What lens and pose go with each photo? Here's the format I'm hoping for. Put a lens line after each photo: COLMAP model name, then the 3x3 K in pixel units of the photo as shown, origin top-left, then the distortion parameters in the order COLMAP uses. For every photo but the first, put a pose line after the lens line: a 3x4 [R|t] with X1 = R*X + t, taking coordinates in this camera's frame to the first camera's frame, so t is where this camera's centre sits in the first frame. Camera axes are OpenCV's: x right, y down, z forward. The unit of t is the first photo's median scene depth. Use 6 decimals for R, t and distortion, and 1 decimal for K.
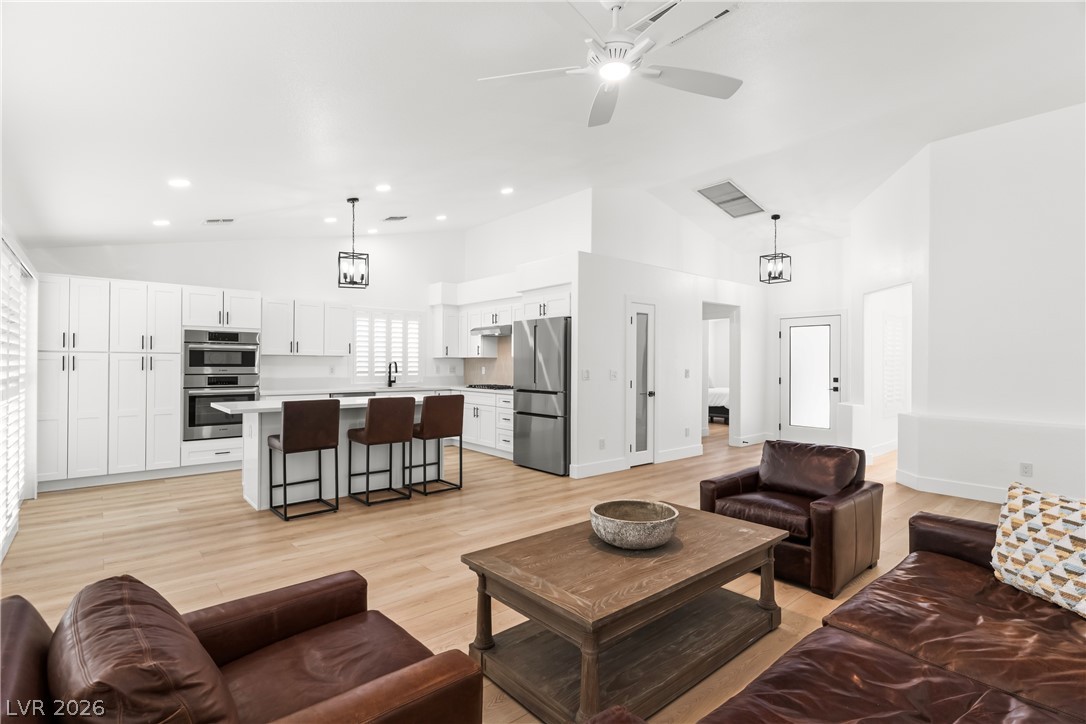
lens RADIAL K [[514.8, 0, 543.0], [0, 514.8, 362.0], [0, 0, 1]] dist [0.000493, -0.000122]
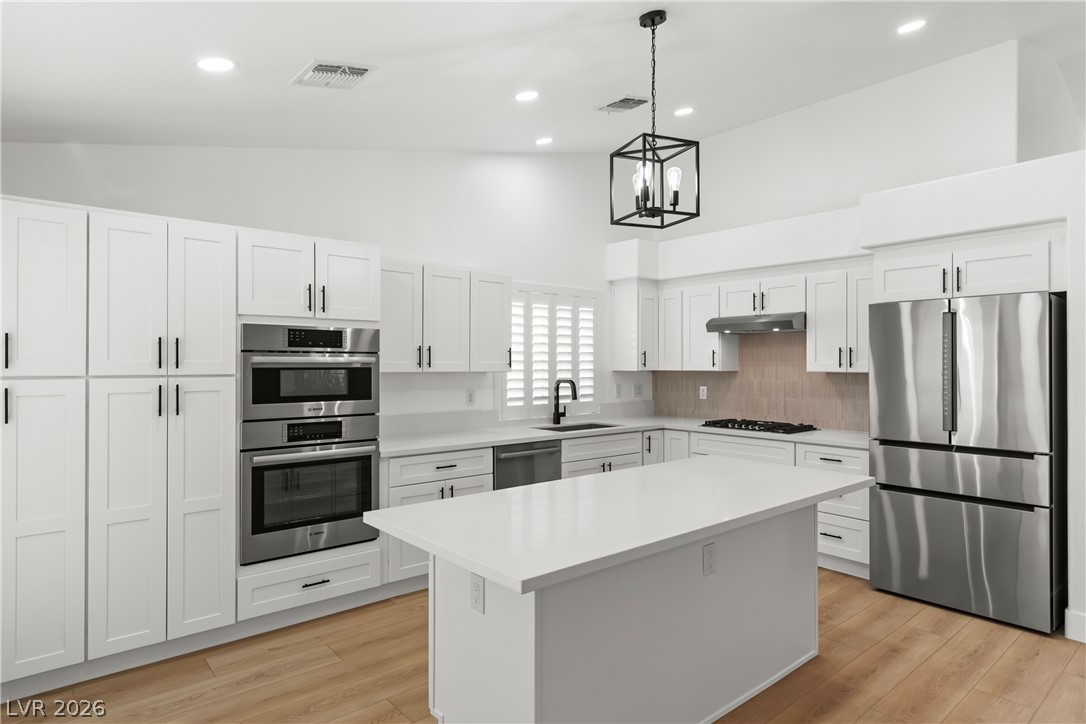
lens RADIAL K [[612.8, 0, 543.0], [0, 612.8, 362.0], [0, 0, 1]] dist [0.001115, -0.000126]
pose [[0.999970, -0.004342, -0.006425, -0.405372], [0.004351, 0.999990, 0.001414, -0.027004], [0.006419, -0.001442, 0.999978, 0.433556]]
